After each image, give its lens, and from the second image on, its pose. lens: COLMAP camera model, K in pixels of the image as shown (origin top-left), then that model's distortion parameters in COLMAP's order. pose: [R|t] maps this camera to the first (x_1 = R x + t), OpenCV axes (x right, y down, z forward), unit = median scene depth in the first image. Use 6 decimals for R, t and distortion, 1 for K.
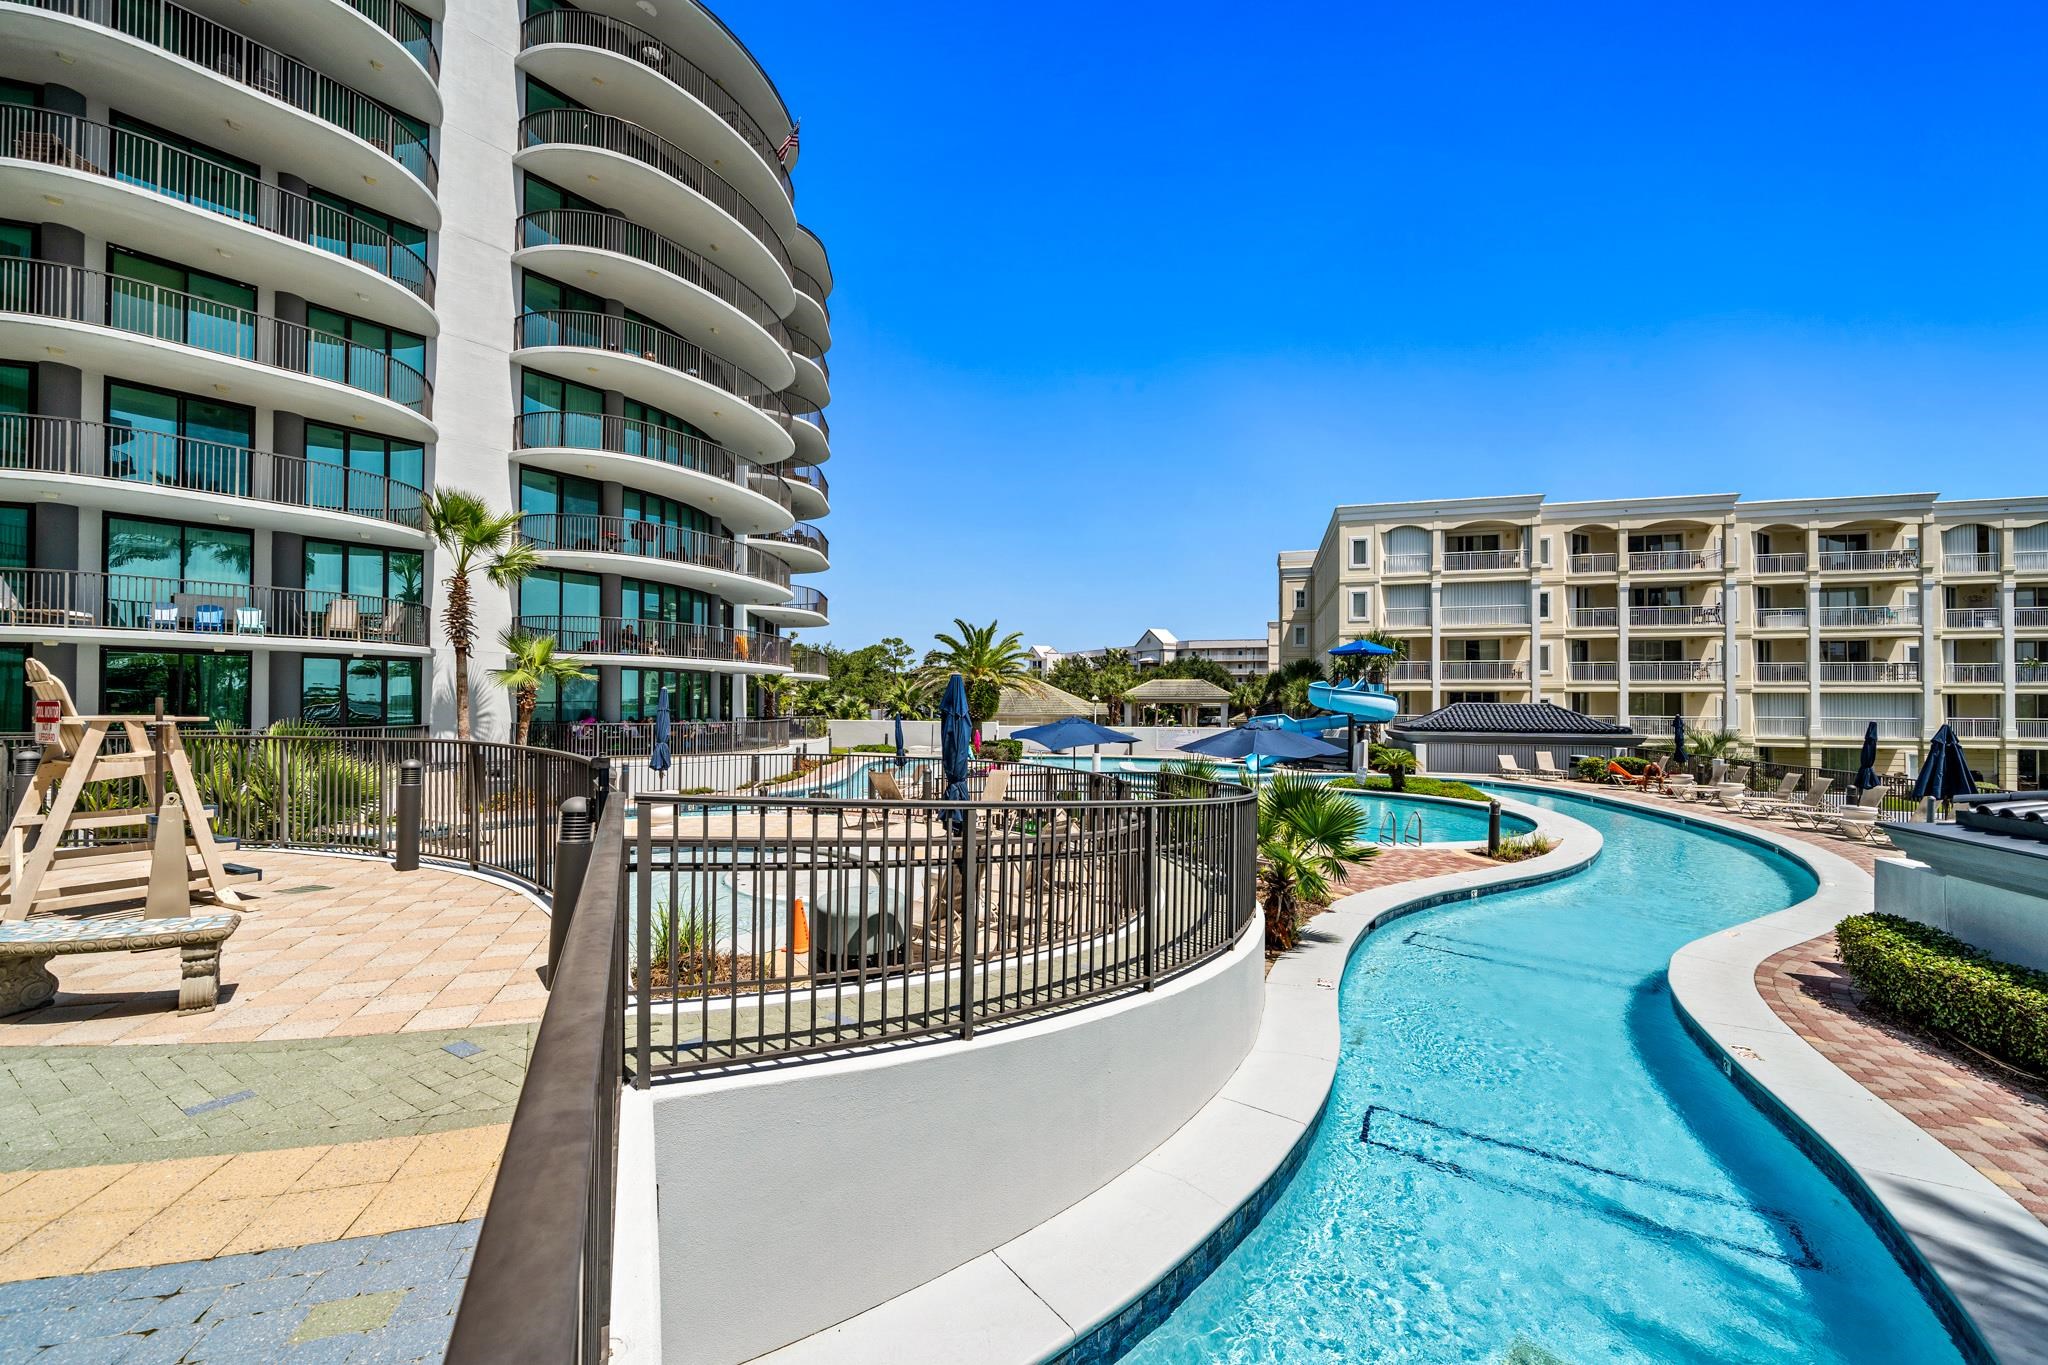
lens RADIAL K [[793.6, 0, 1022.2], [0, 793.6, 696.1], [0, 0, 1]] dist [-0.002708, -0.000387]
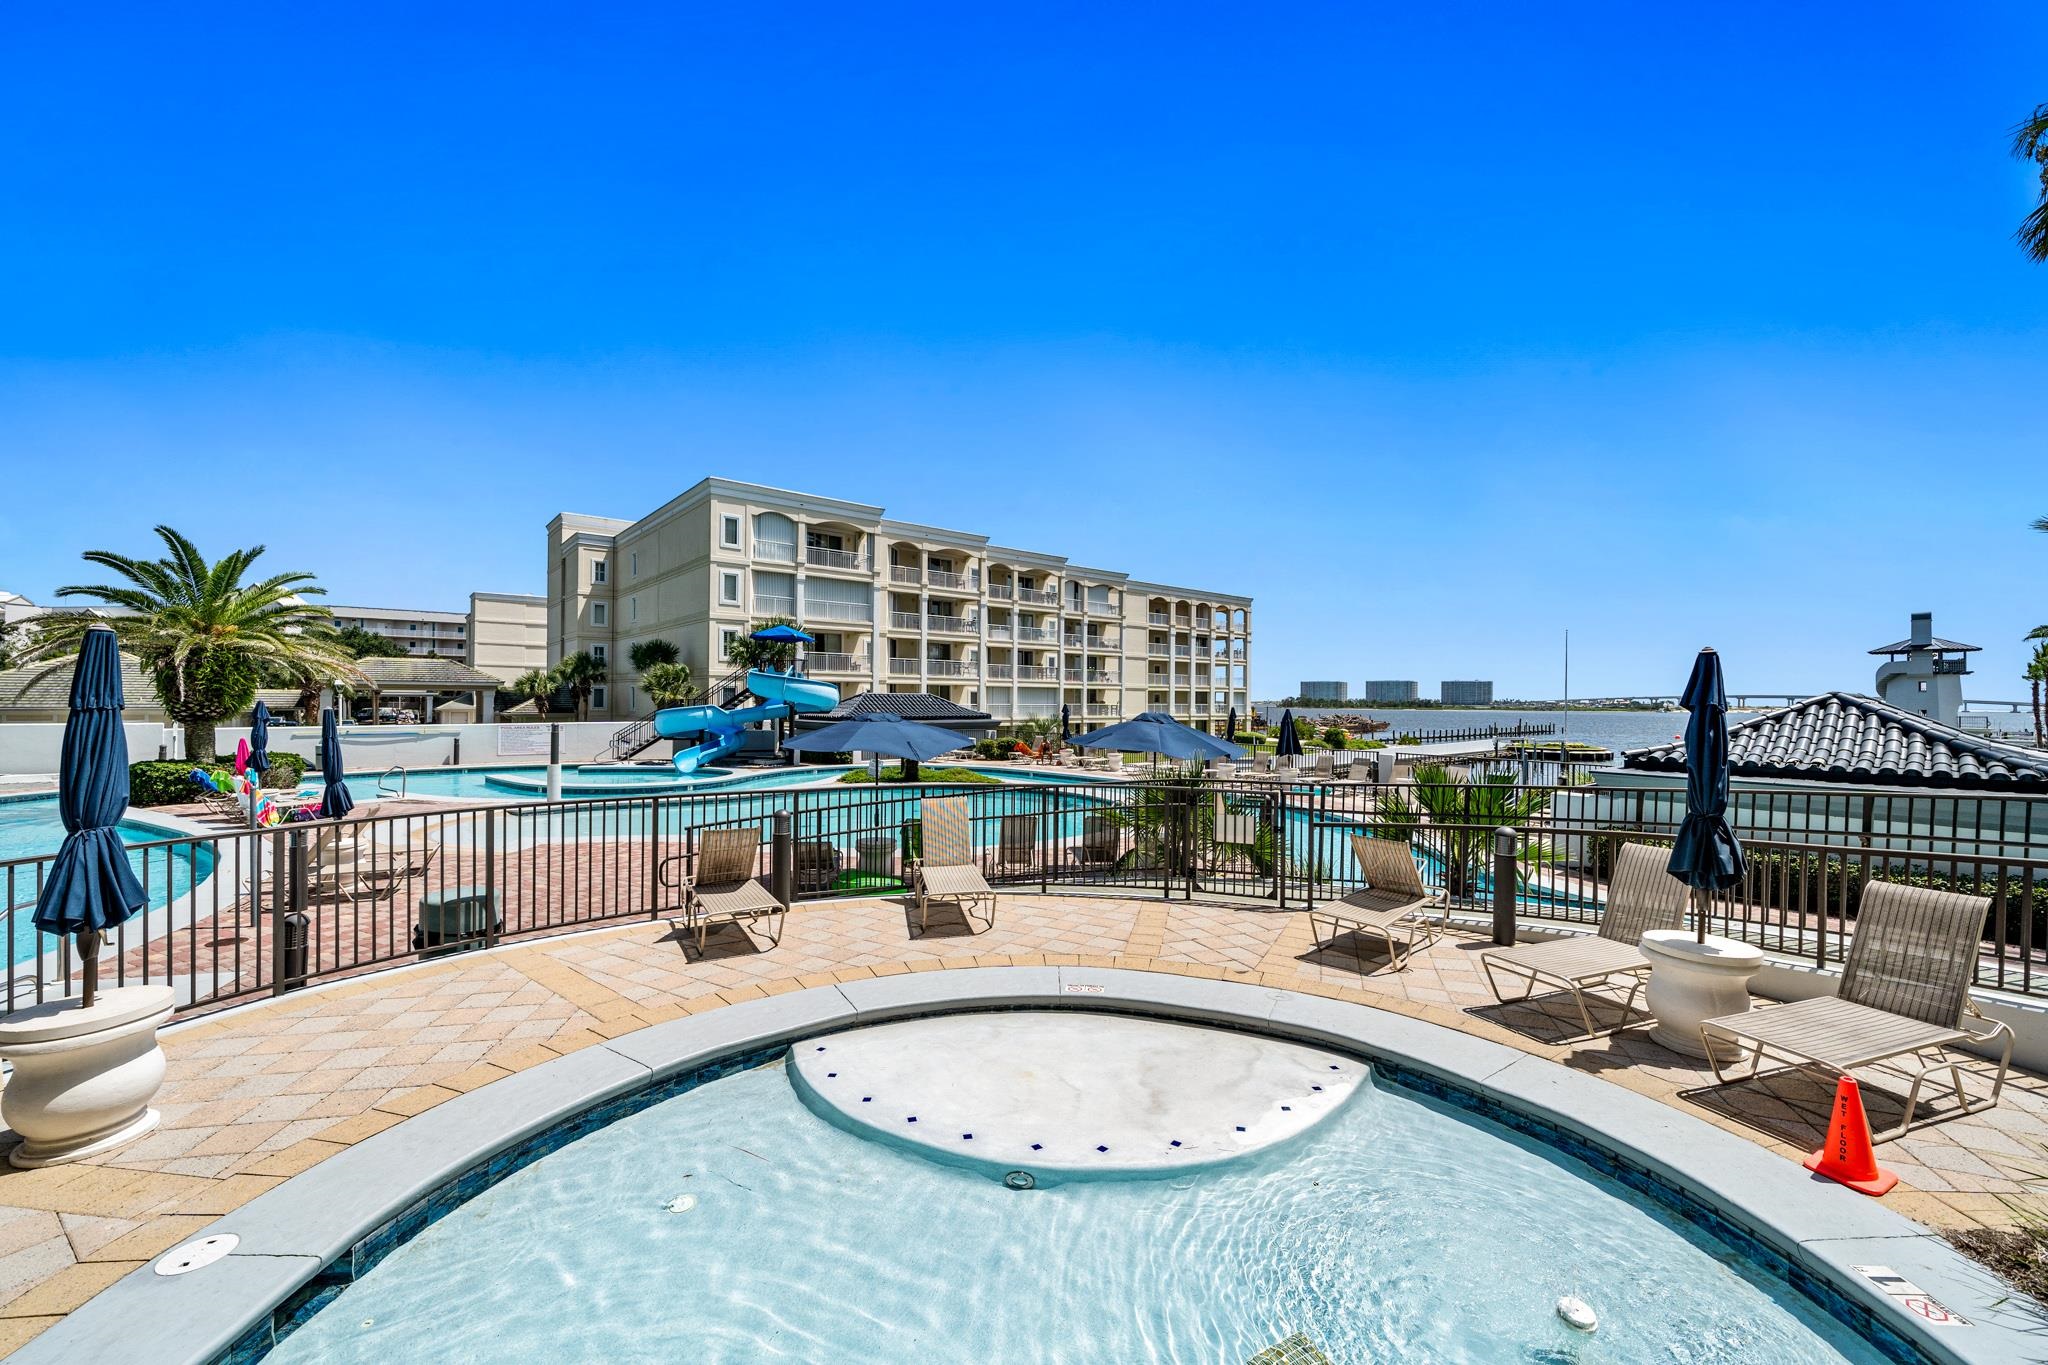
lens RADIAL K [[793.6, 0, 1022.2], [0, 793.6, 696.1], [0, 0, 1]] dist [-0.002708, -0.000387]
pose [[0.561491, 0.001087, 0.827482, -0.160953], [-0.013108, 0.999885, 0.007581, 0.001978], [-0.827379, -0.015103, 0.561441, 0.189757]]
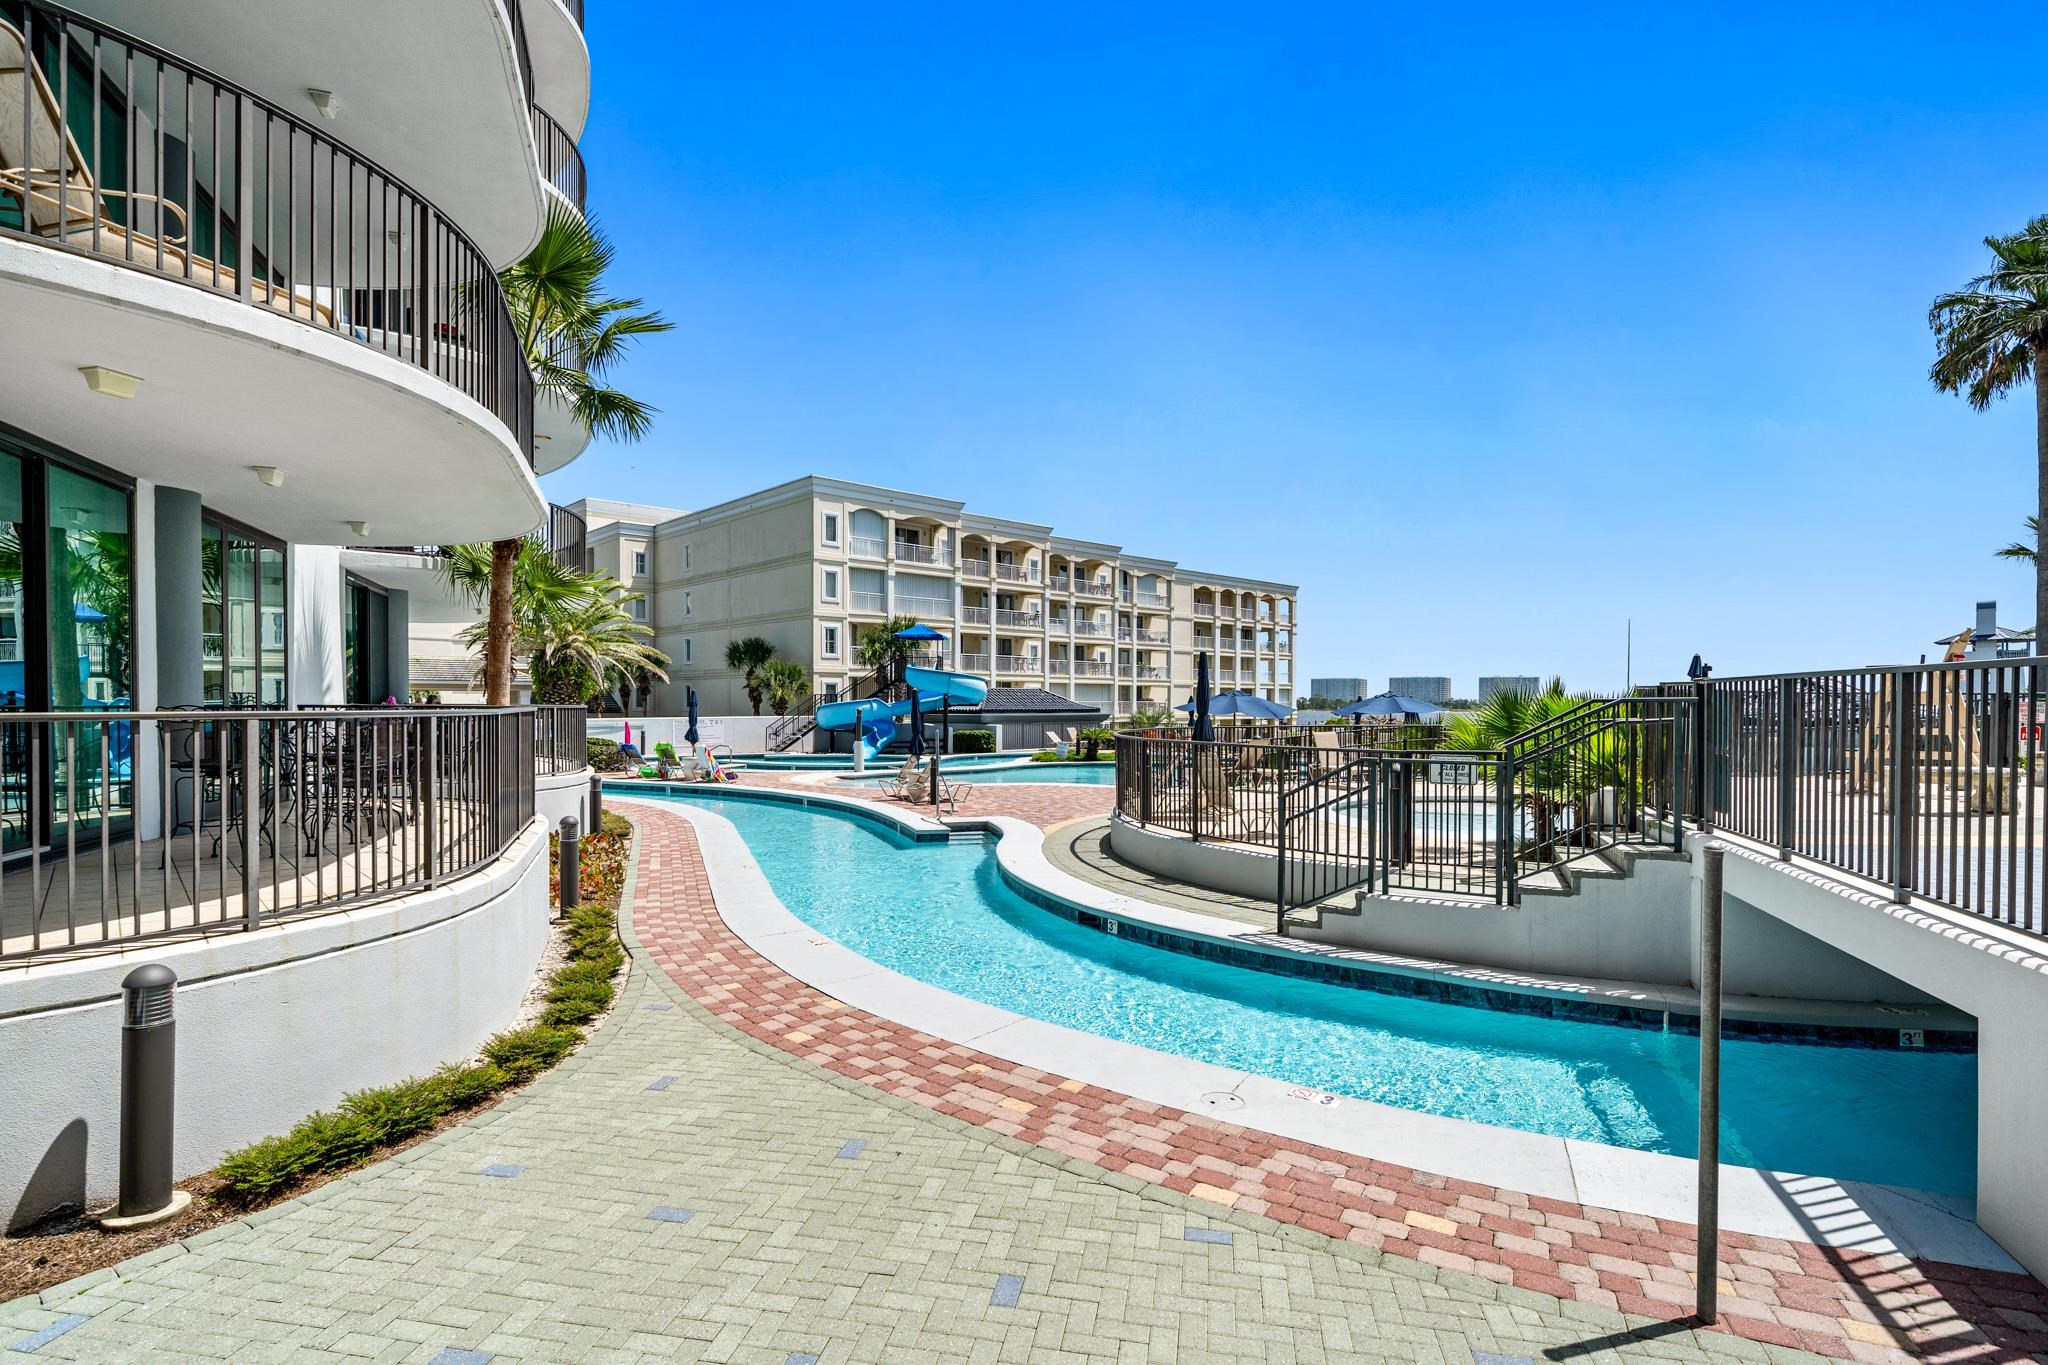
lens RADIAL K [[991.8, 0, 1023.9], [0, 991.8, 712.2], [0, 0, 1]] dist [-0.000164, 0.000016]
pose [[0.513132, -0.014421, 0.858189, -0.483450], [-0.006826, 0.999759, 0.020881, 0.010967], [-0.858283, -0.016573, 0.512910, 0.198521]]
